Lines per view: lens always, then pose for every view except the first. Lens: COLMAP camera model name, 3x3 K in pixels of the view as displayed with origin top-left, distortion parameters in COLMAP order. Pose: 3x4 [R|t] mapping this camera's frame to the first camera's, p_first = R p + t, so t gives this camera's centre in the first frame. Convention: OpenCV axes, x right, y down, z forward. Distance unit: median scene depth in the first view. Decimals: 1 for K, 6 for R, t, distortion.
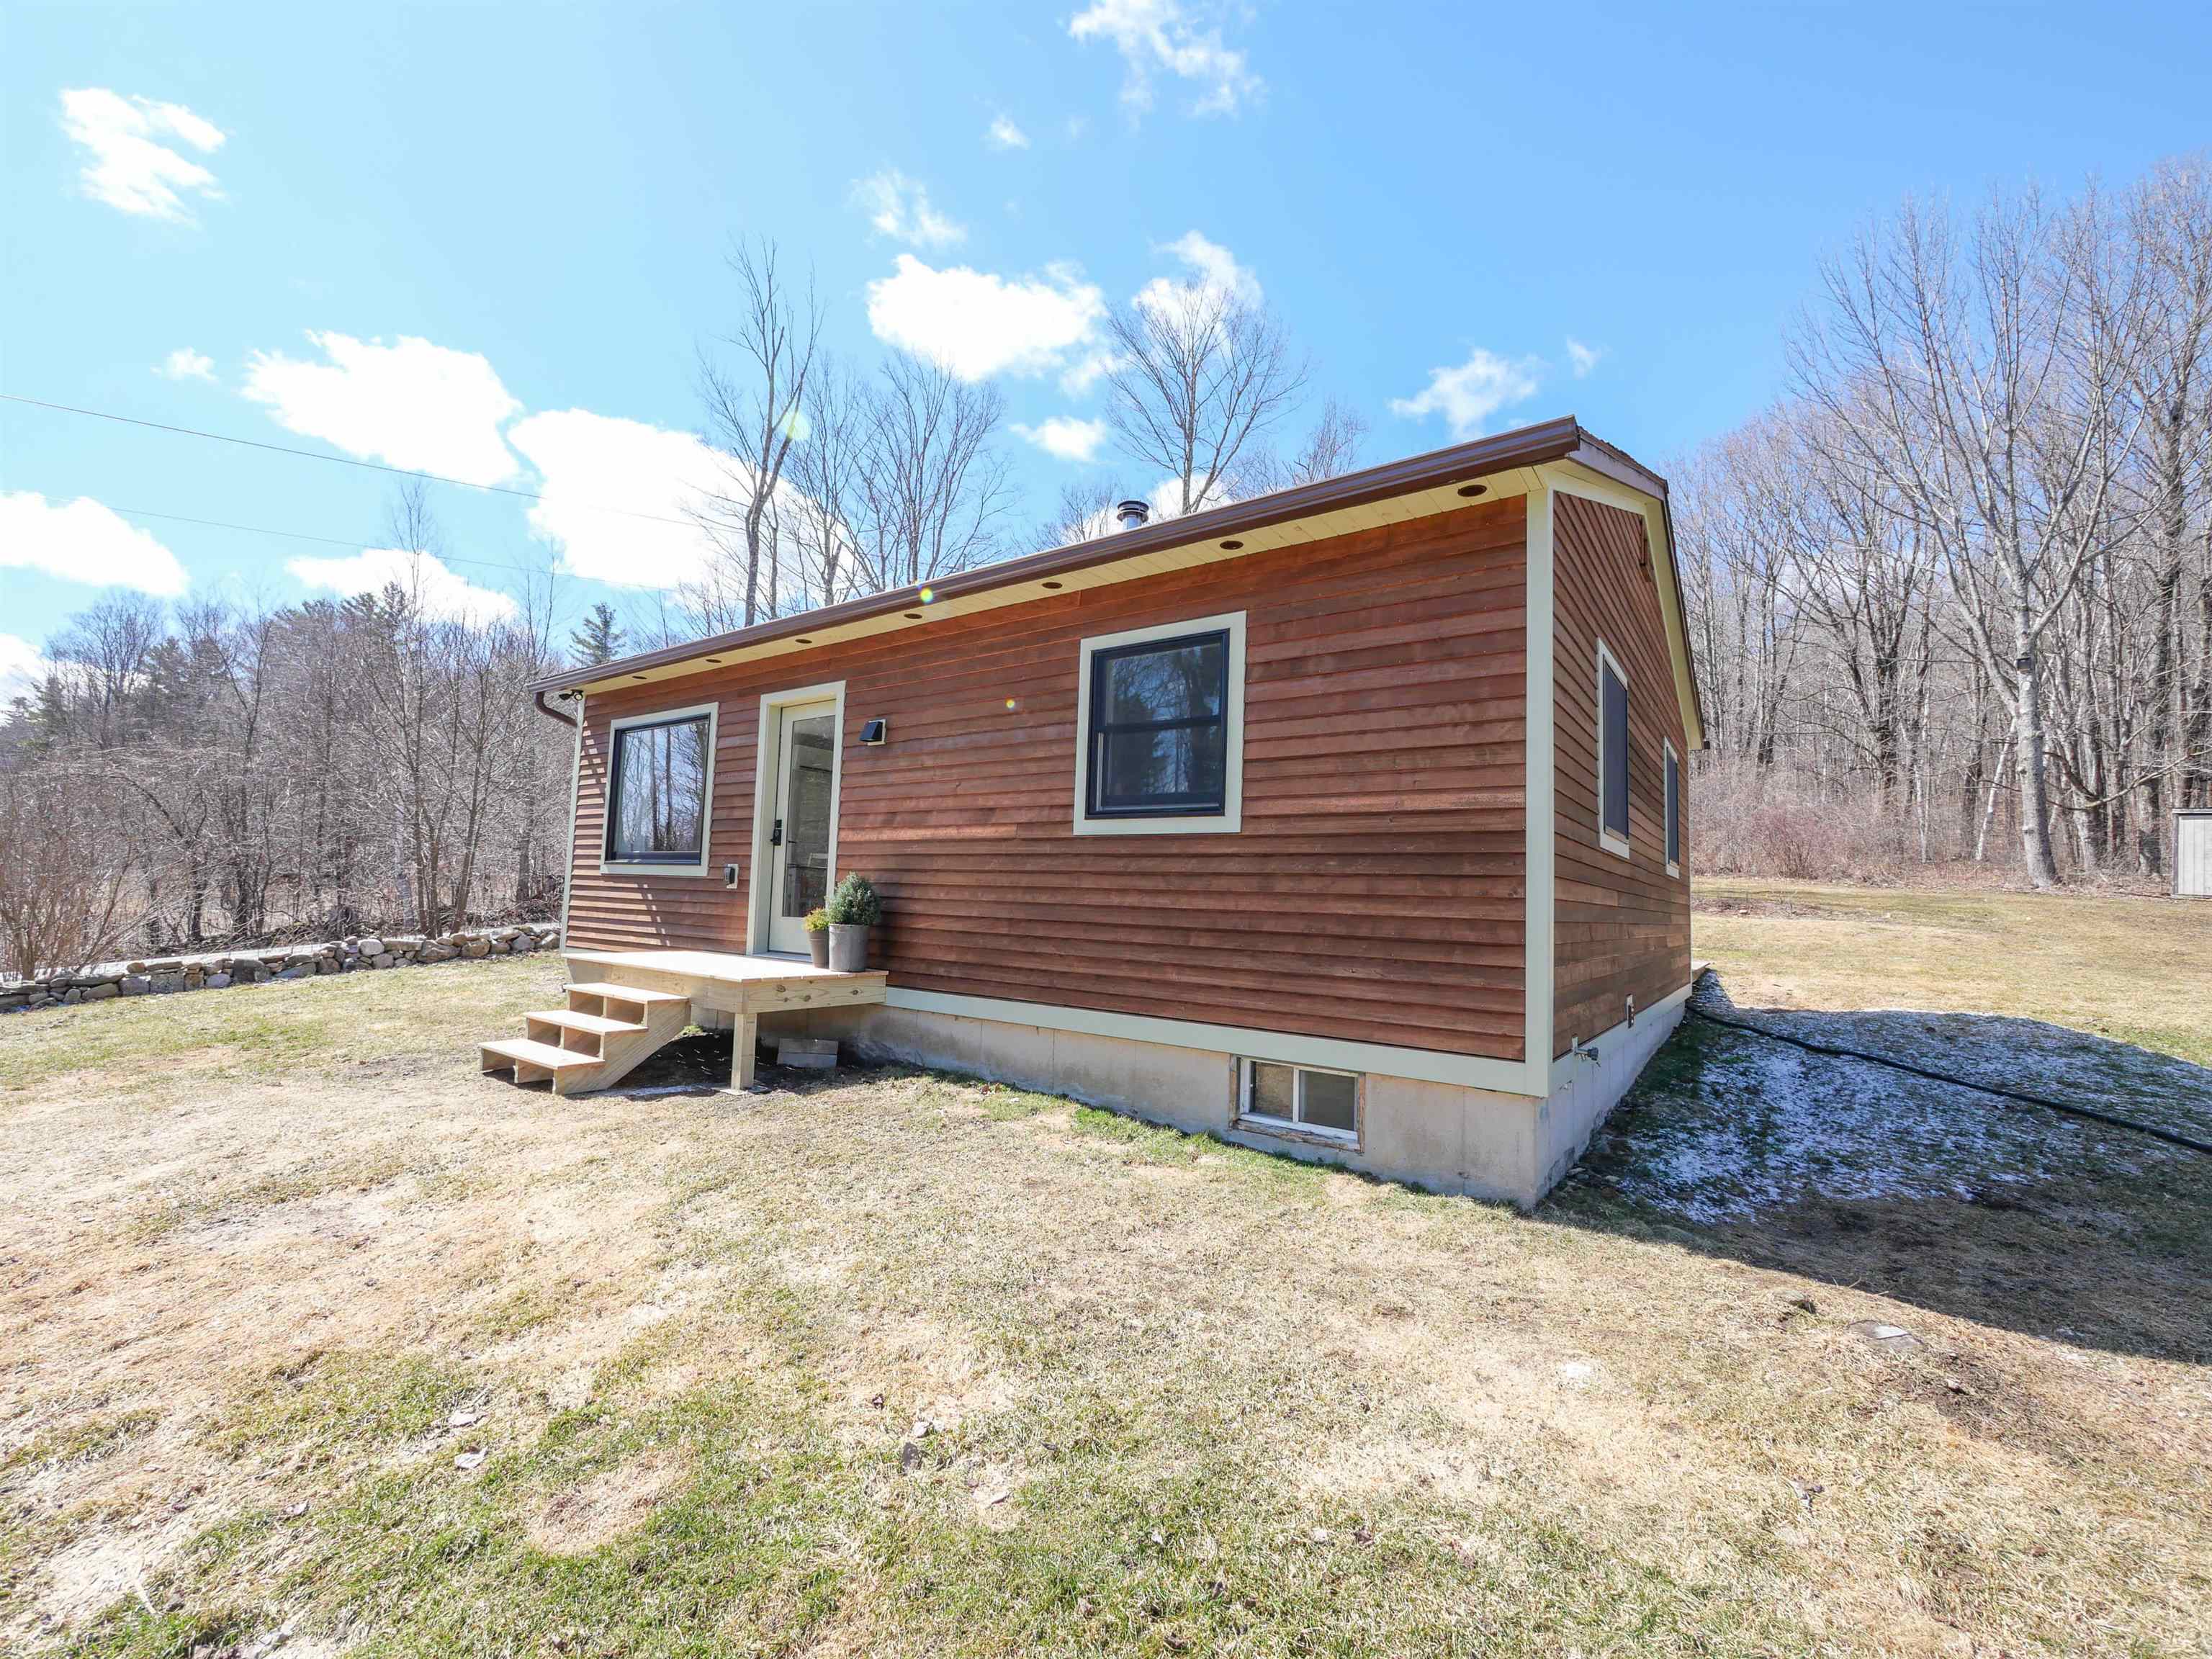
lens RADIAL K [[929.5, 0, 1118.2], [0, 929.5, 825.4], [0, 0, 1]] dist [-0.006127, 0.000348]
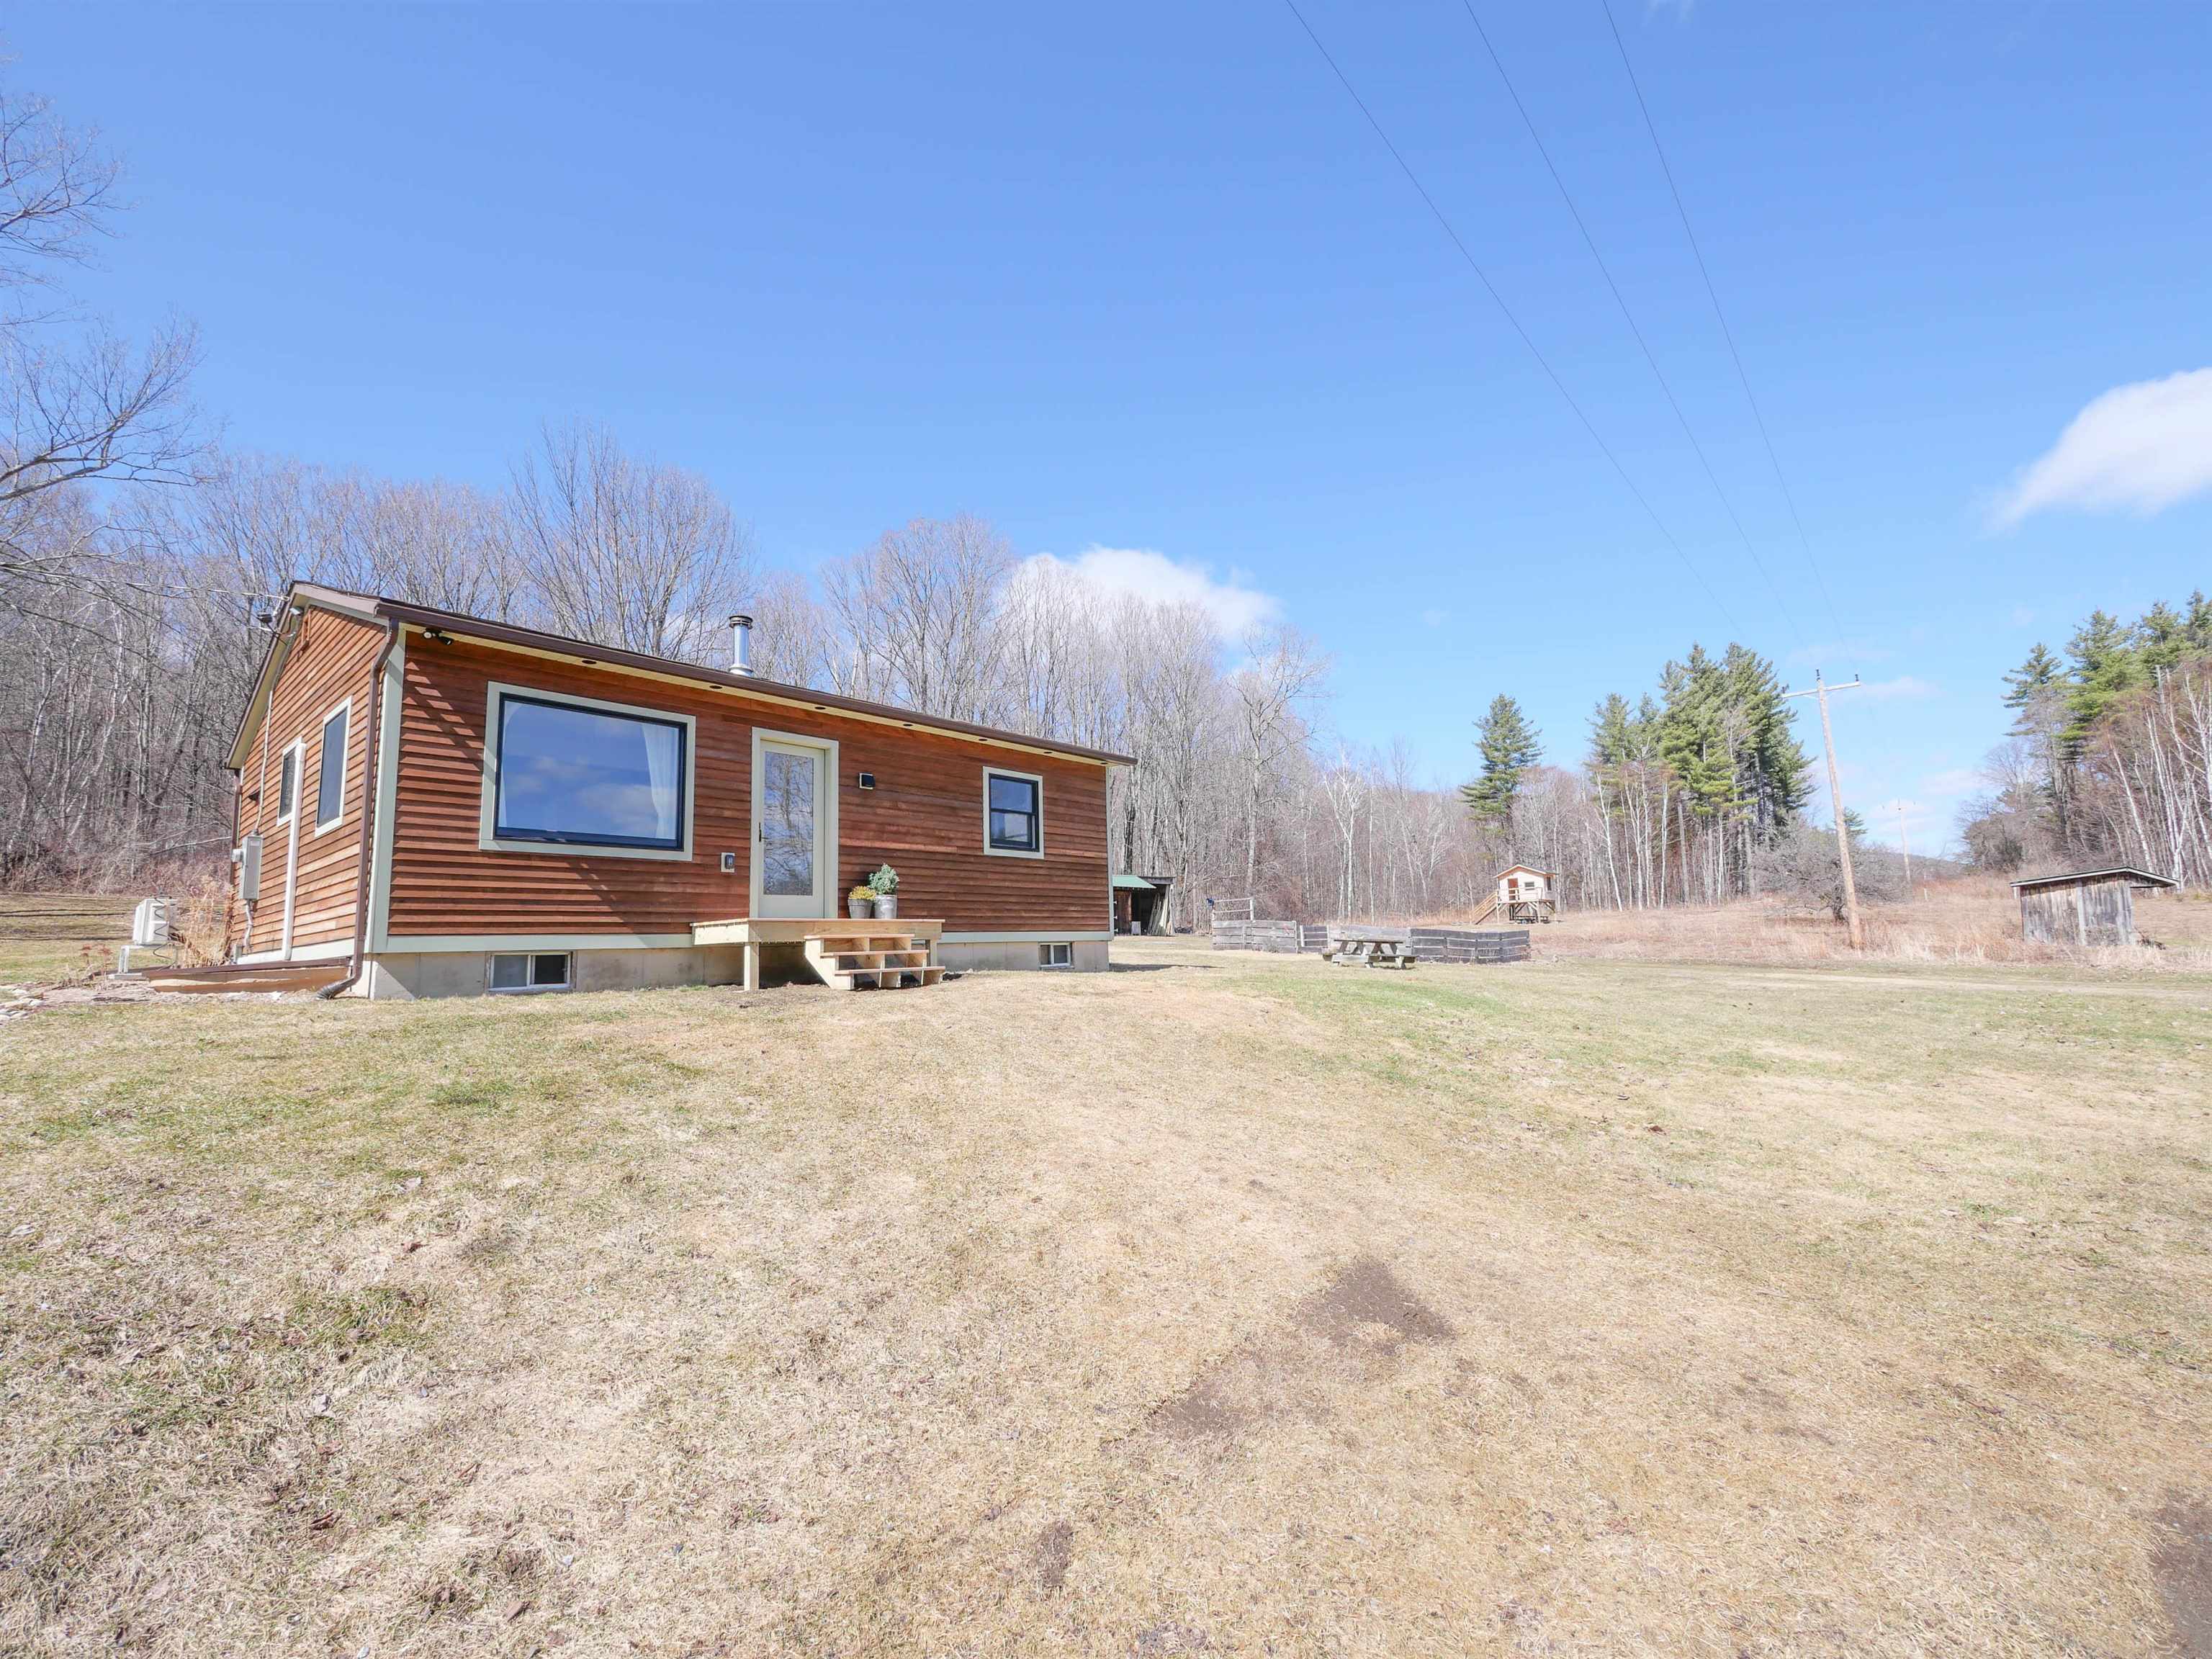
lens RADIAL K [[929.5, 0, 1099.5], [0, 929.5, 835.5], [0, 0, 1]] dist [-0.006127, 0.000348]
pose [[0.090983, 0.085048, 0.992214, -2.238319], [-0.047328, 0.995590, -0.080998, 0.132831], [-0.994727, -0.039590, 0.094607, 0.517383]]
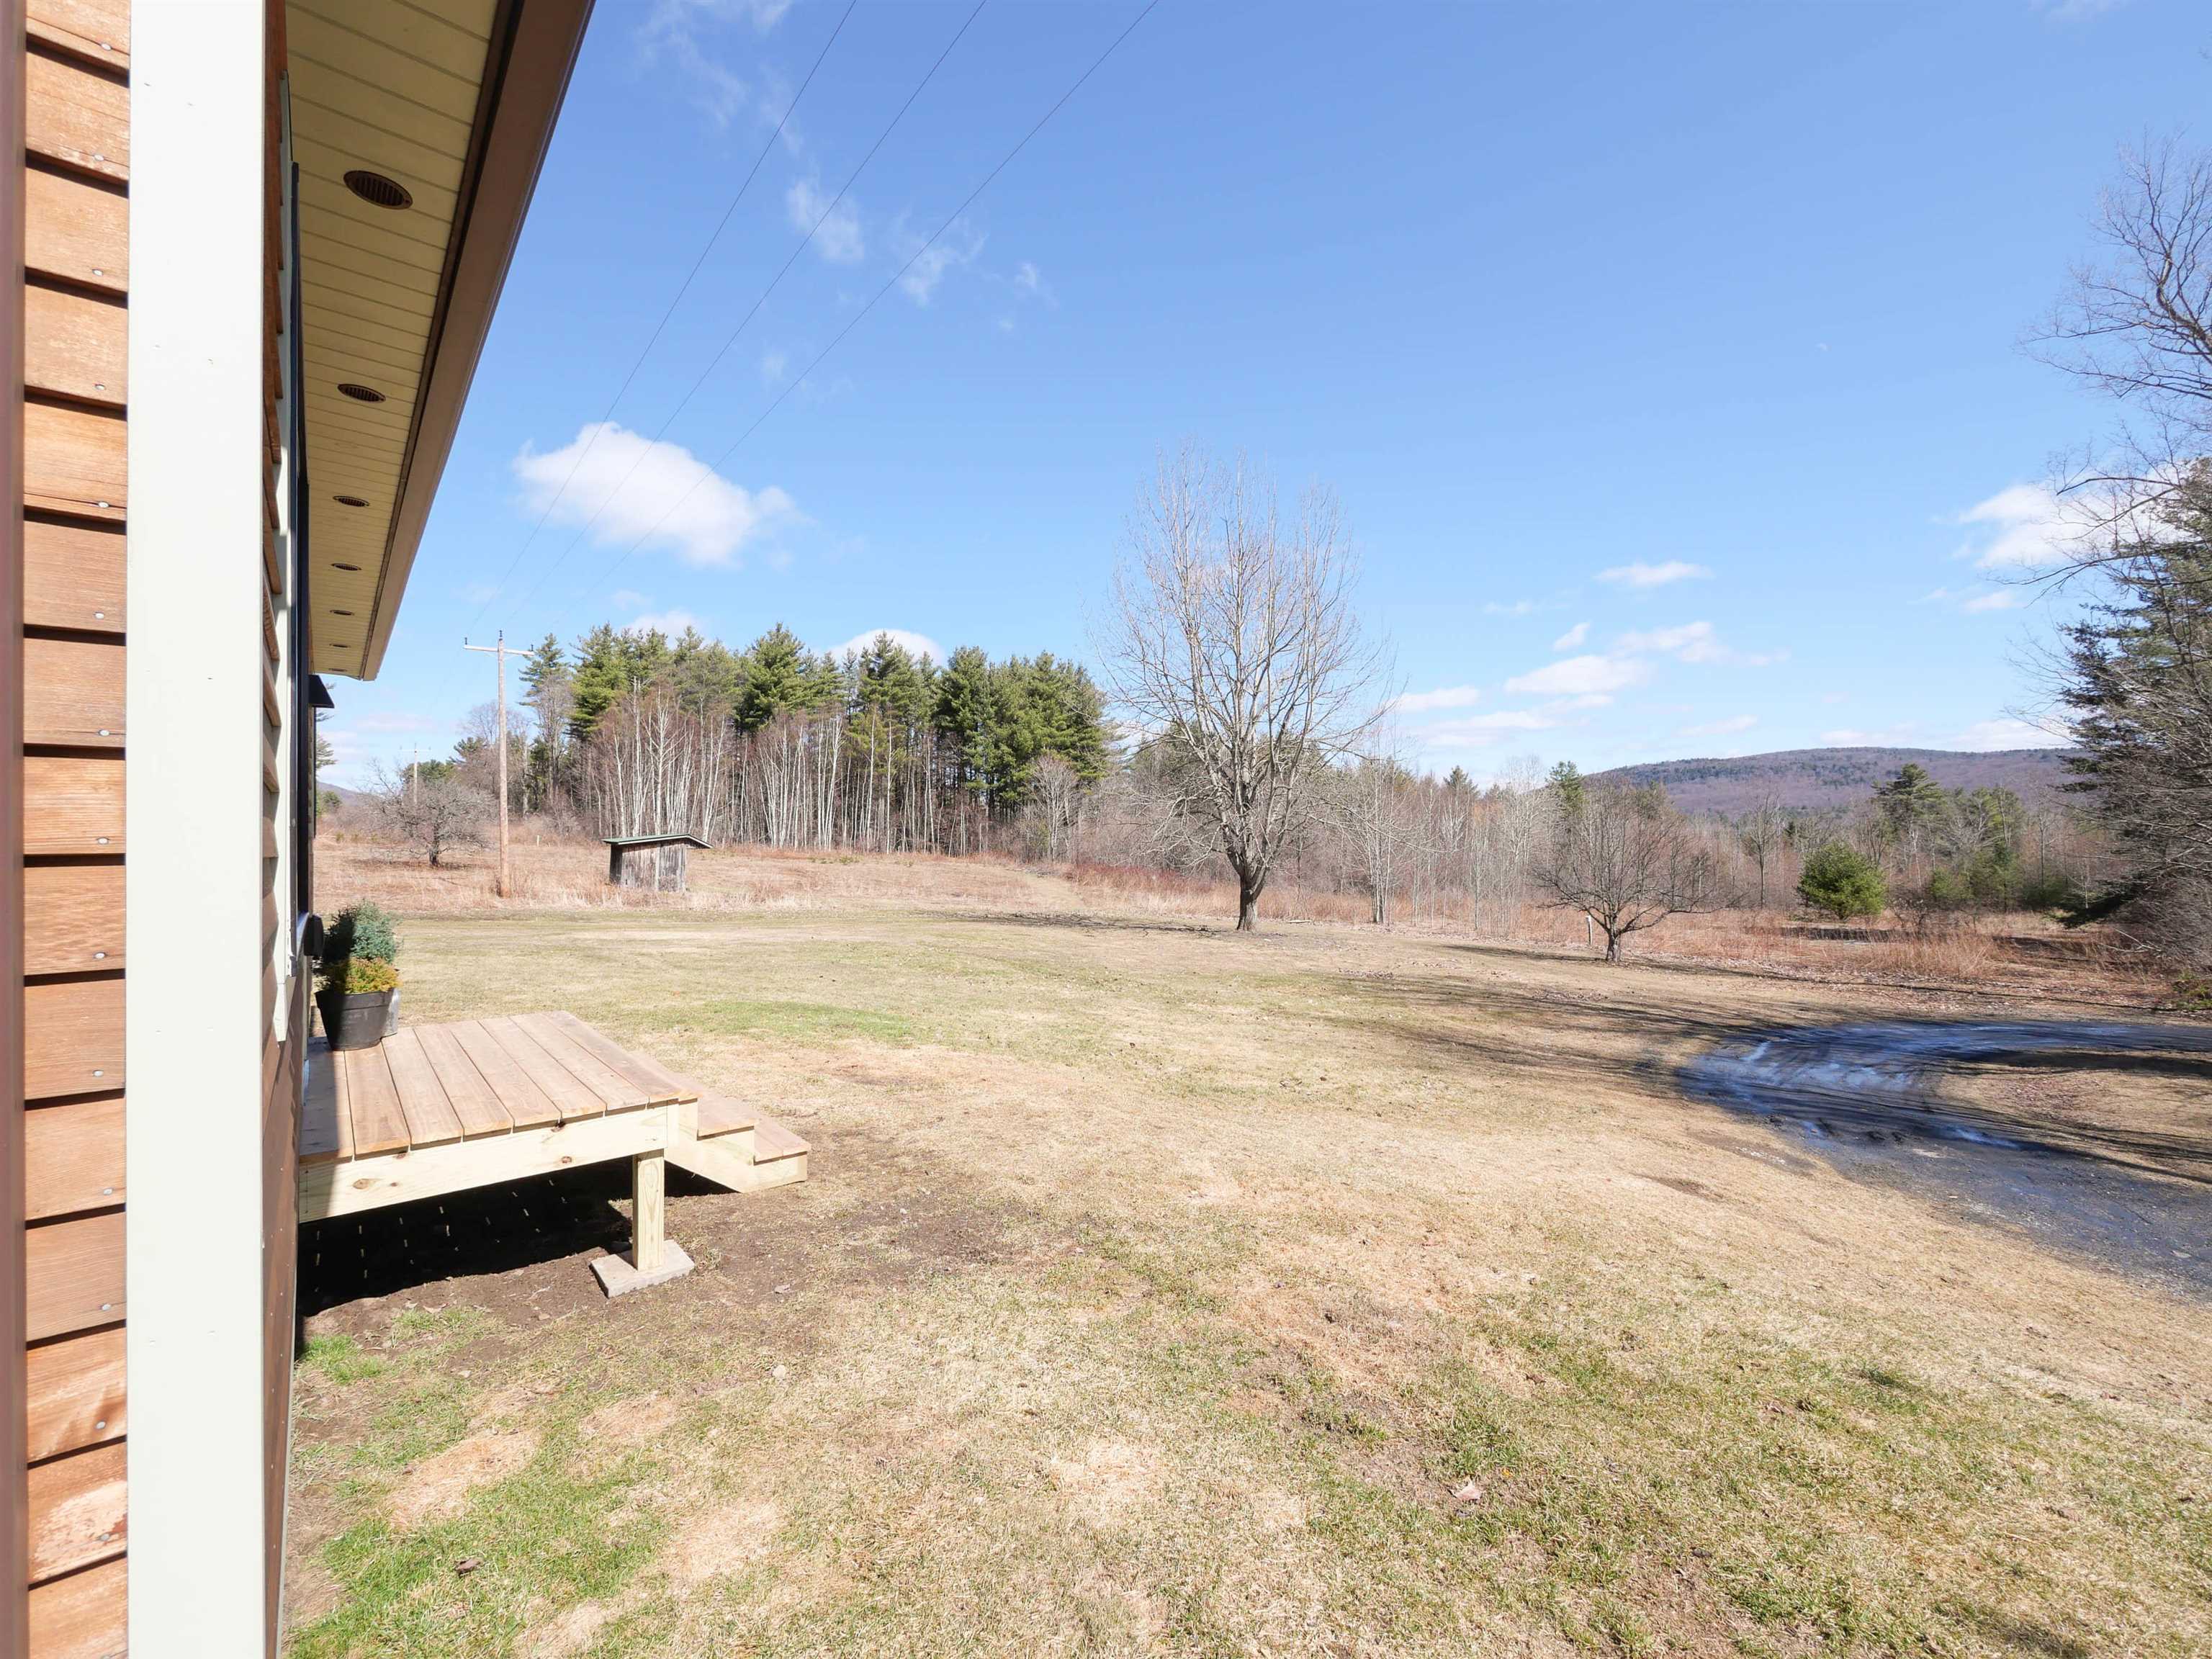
lens RADIAL K [[929.5, 0, 1114.6], [0, 929.5, 834.4], [0, 0, 1]] dist [-0.006127, 0.000348]
pose [[-0.971634, -0.019921, 0.235650, -1.202818], [-0.040294, 0.995821, -0.081958, 0.052830], [-0.233032, -0.089128, -0.968376, 1.797310]]
